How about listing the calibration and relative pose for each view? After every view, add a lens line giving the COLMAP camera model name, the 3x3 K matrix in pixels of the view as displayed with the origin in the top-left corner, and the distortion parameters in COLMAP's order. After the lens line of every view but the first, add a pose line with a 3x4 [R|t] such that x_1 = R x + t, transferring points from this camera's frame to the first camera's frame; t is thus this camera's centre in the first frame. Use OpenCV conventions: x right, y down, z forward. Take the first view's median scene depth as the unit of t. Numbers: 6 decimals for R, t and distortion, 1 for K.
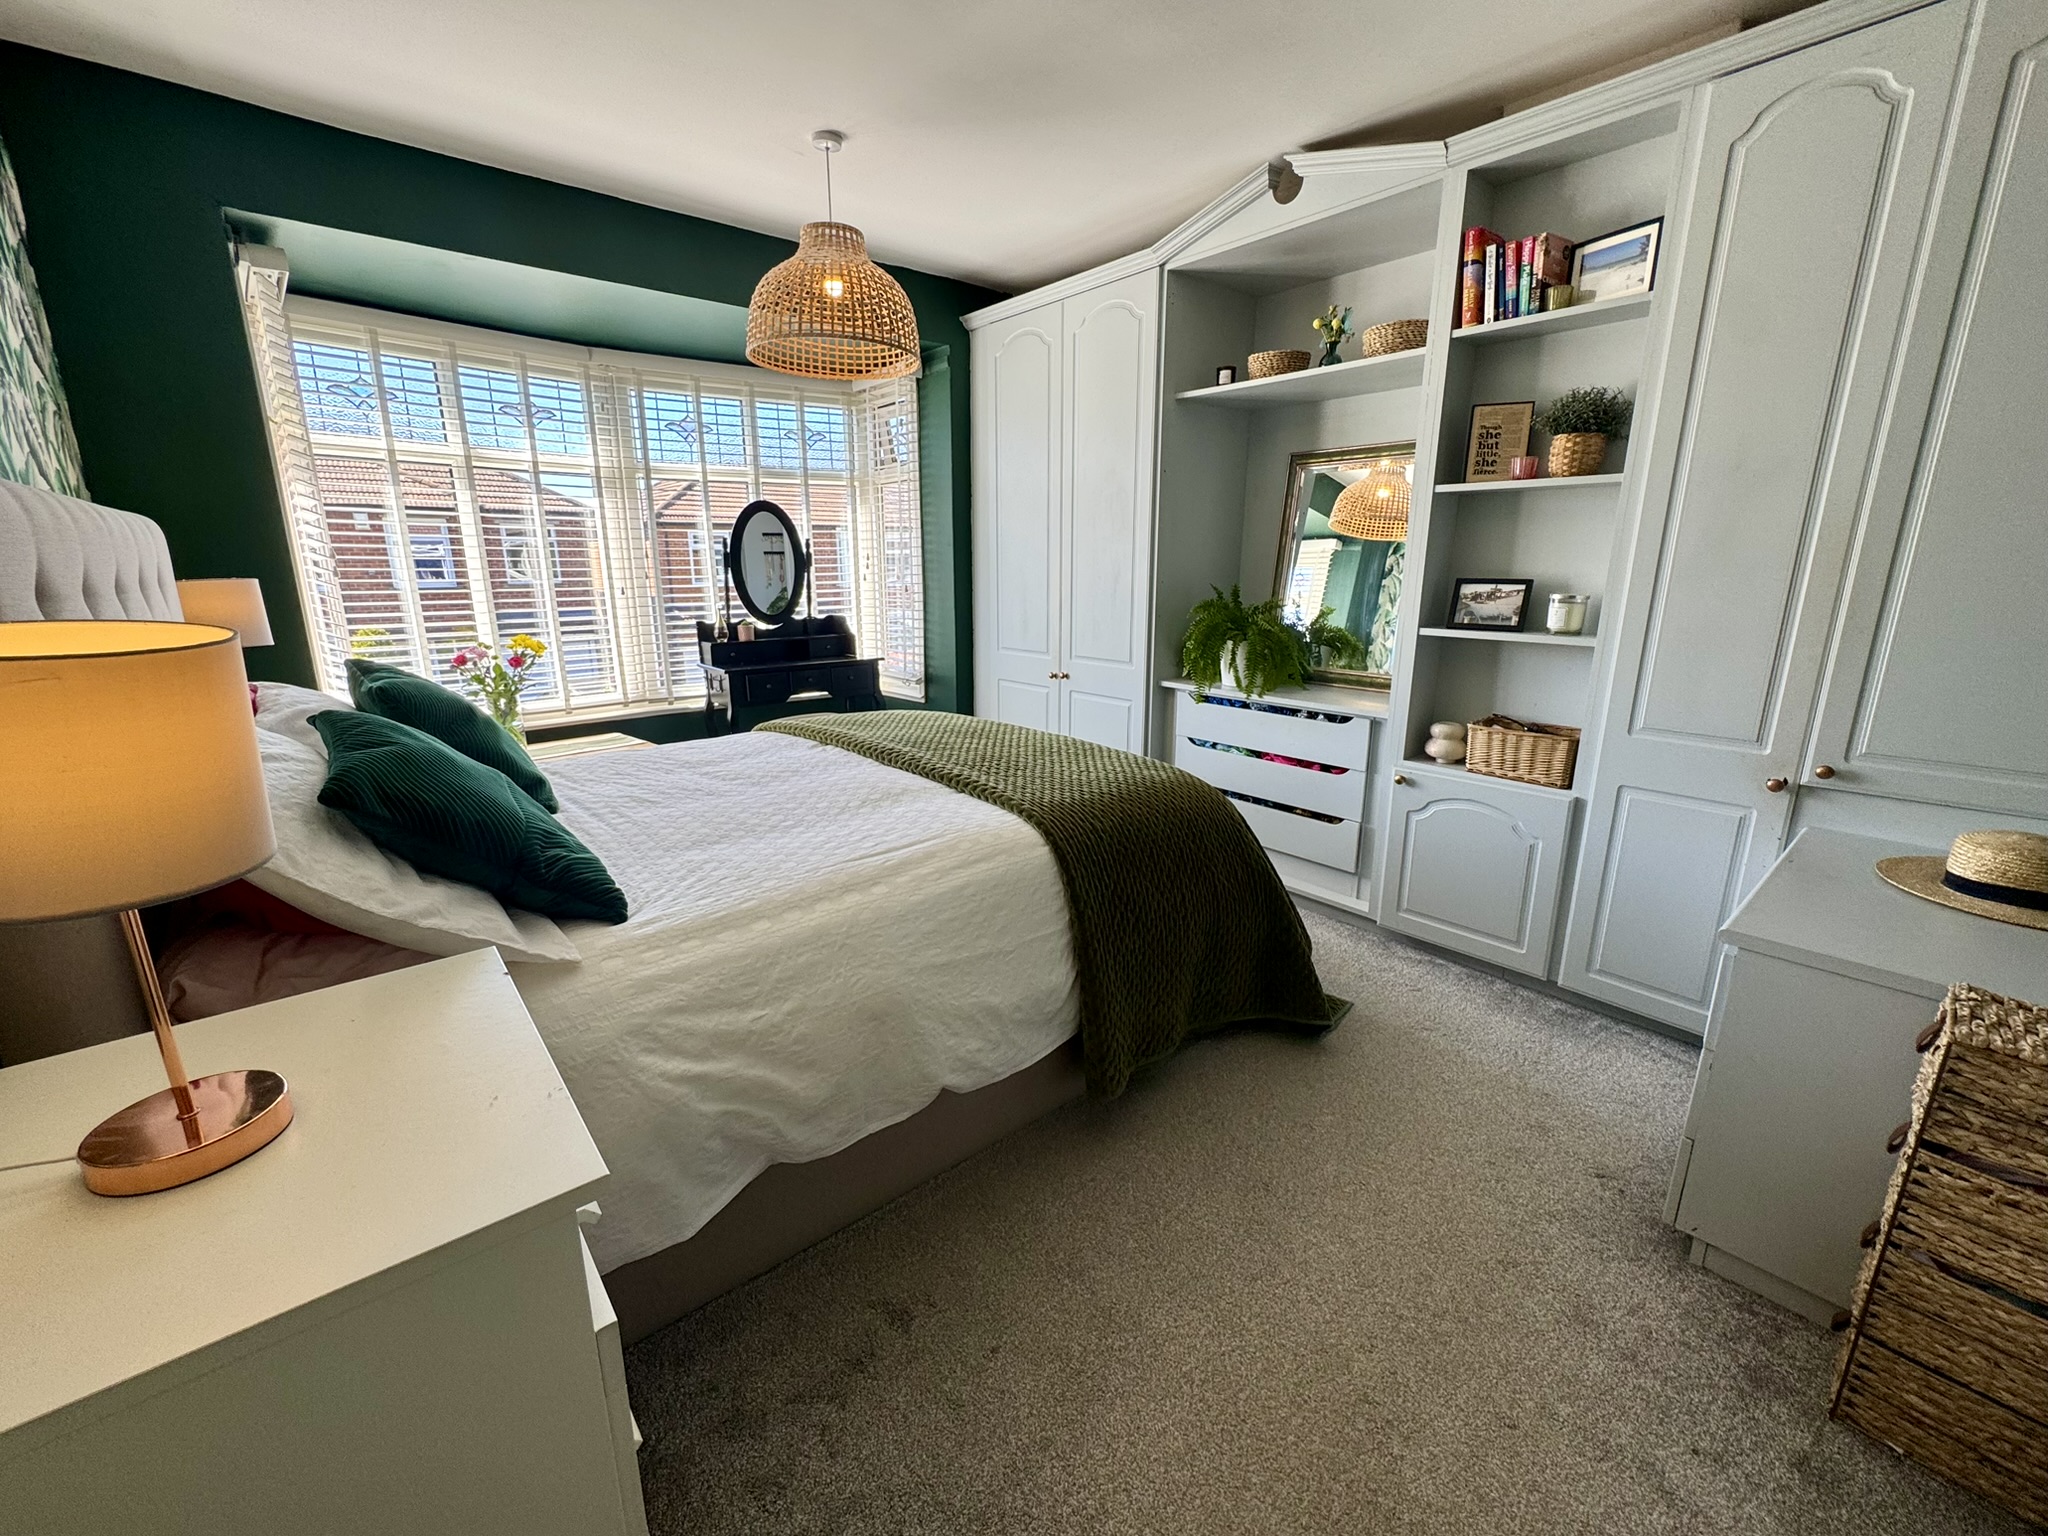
lens RADIAL K [[838.7, 0, 1024.0], [0, 838.7, 768.0], [0, 0, 1]] dist [-0.000548, -0.000106]
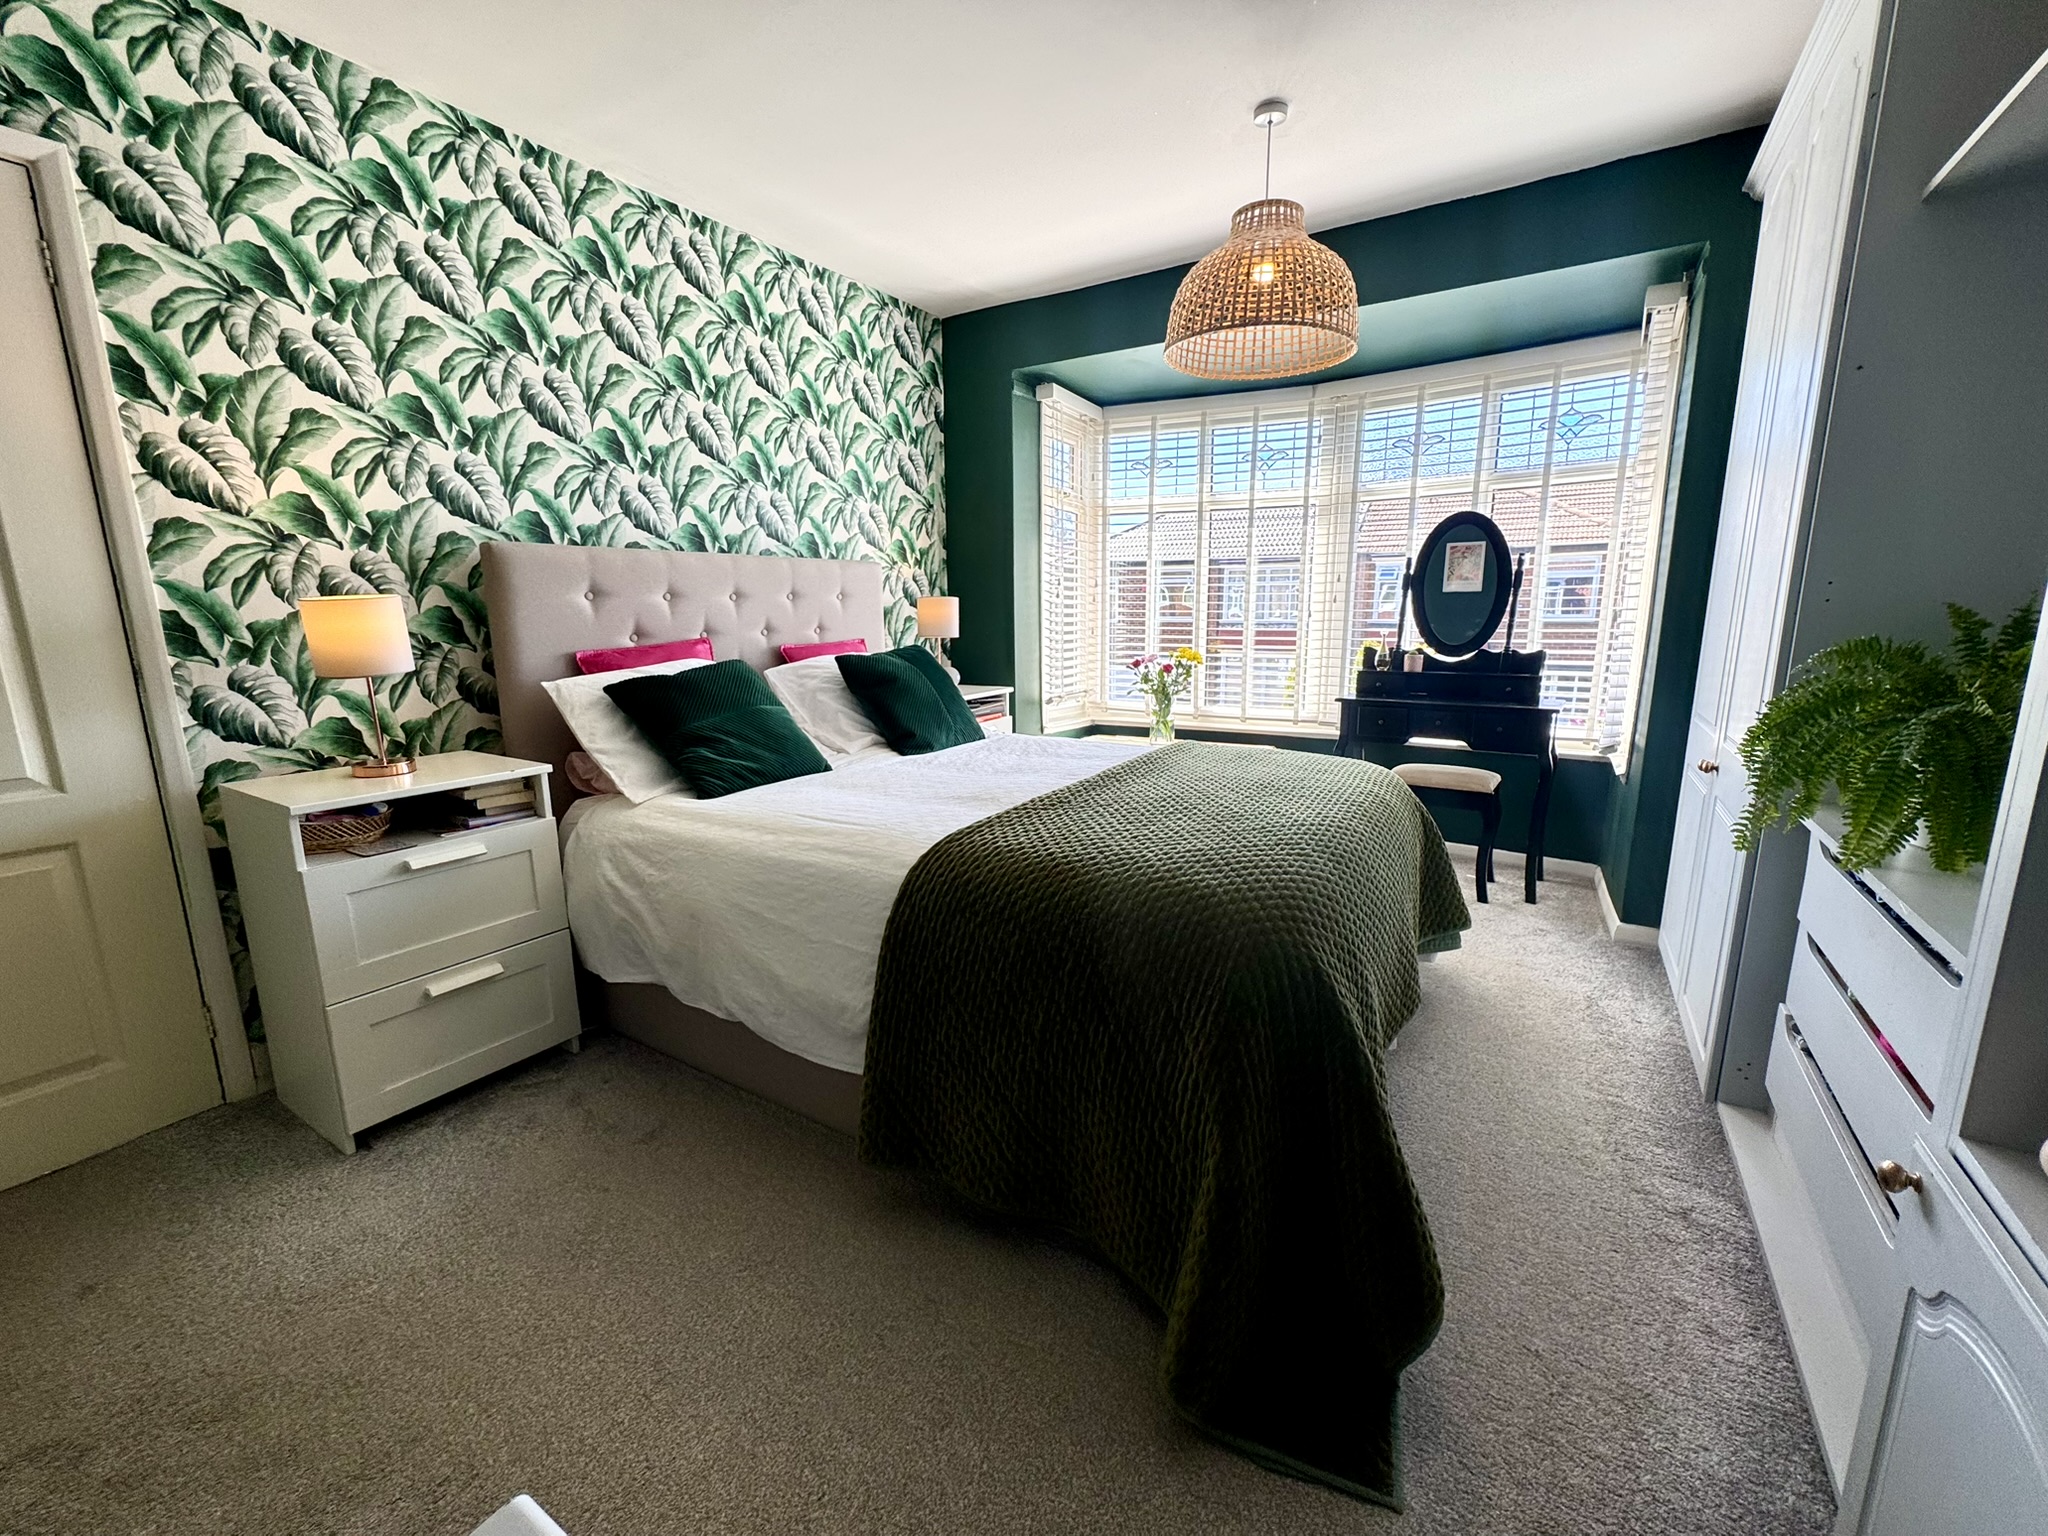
lens RADIAL K [[838.7, 0, 1024.0], [0, 838.7, 768.0], [0, 0, 1]] dist [-0.000548, -0.000106]
pose [[0.300052, 0.182769, -0.936250, 0.467453], [-0.222719, 0.967770, 0.117545, -0.078916], [0.927559, 0.173251, 0.331088, 0.407081]]
